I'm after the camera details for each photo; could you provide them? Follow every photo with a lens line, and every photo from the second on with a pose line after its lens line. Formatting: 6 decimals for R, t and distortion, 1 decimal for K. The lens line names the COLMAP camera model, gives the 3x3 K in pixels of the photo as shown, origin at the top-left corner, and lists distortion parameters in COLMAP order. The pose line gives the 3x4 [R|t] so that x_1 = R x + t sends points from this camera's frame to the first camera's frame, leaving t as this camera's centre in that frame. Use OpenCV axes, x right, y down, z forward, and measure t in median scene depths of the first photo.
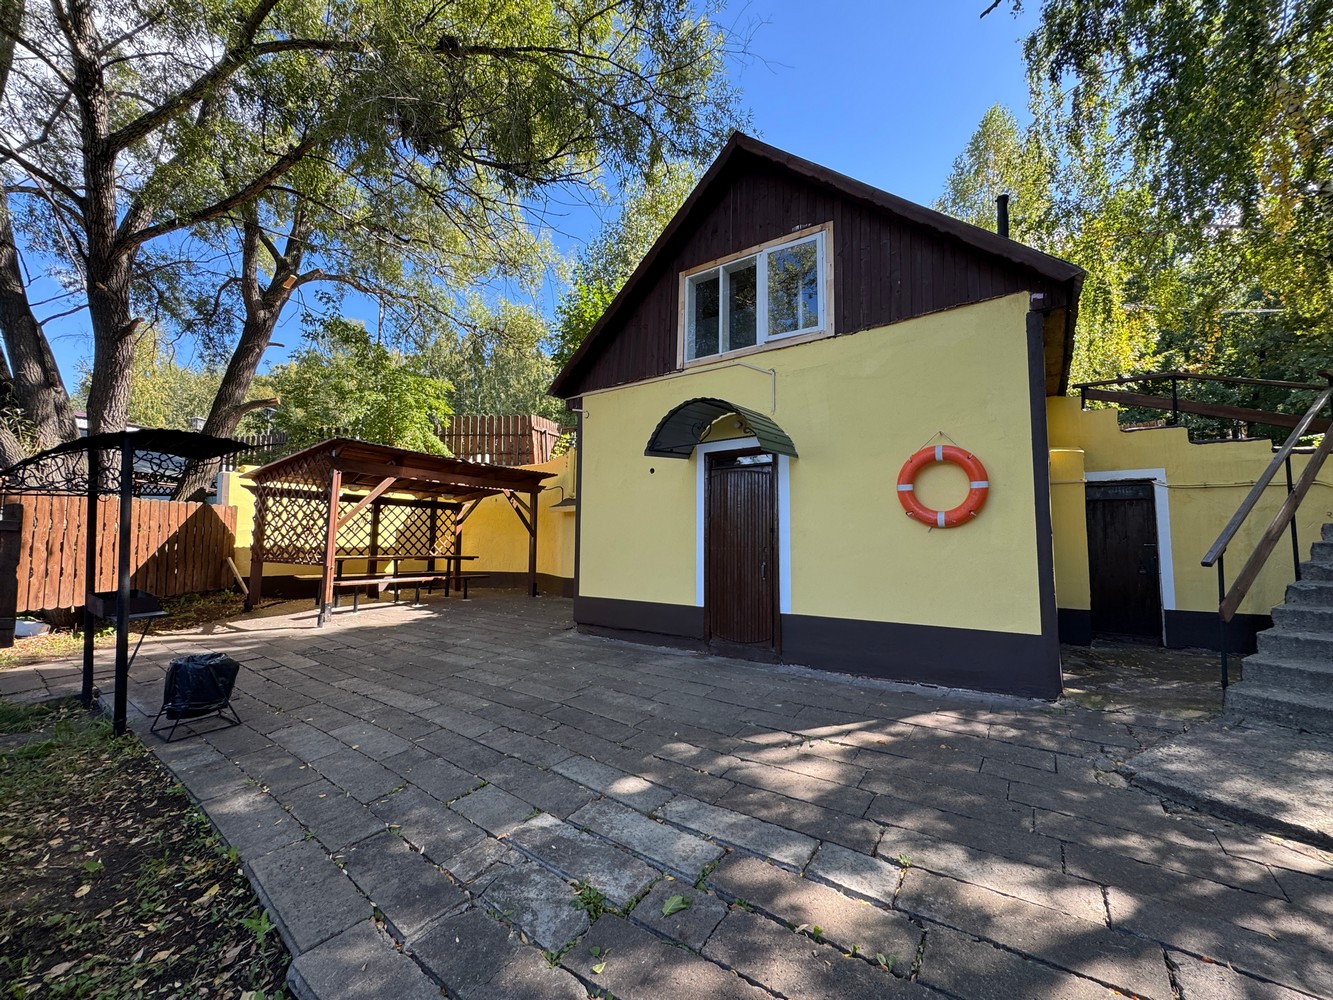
lens RADIAL K [[530.9, 0, 671.2], [0, 530.9, 495.8], [0, 0, 1]] dist [-0.029289, 0.000161]
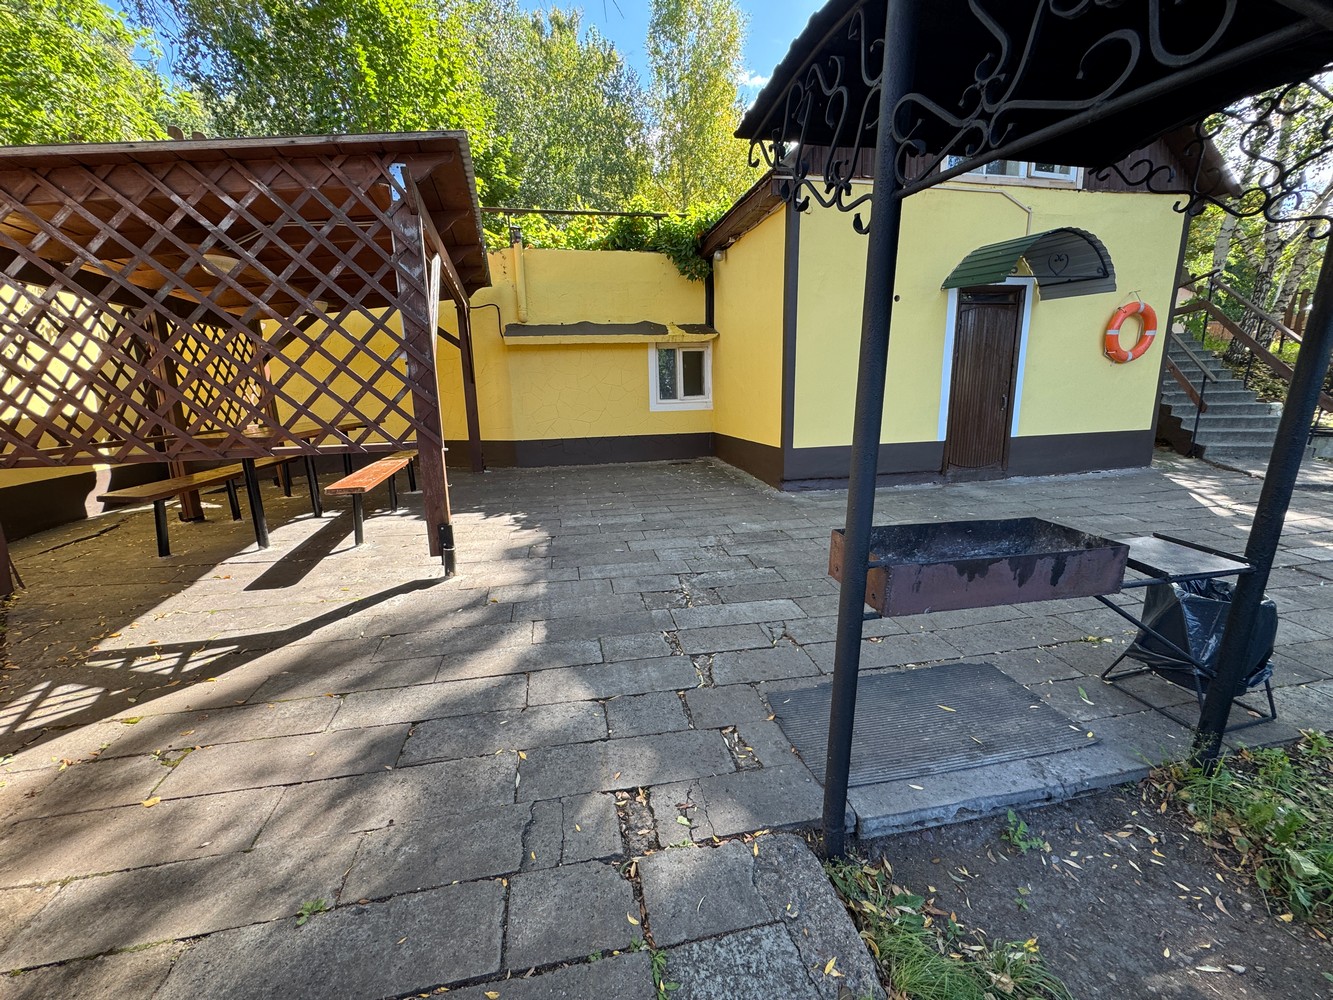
lens RADIAL K [[530.9, 0, 671.2], [0, 530.9, 495.8], [0, 0, 1]] dist [-0.029289, 0.000161]
pose [[0.694176, -0.181133, 0.696642, -0.956695], [-0.027113, 0.960554, 0.276769, 0.035609], [-0.719294, -0.211015, 0.661883, 0.606710]]
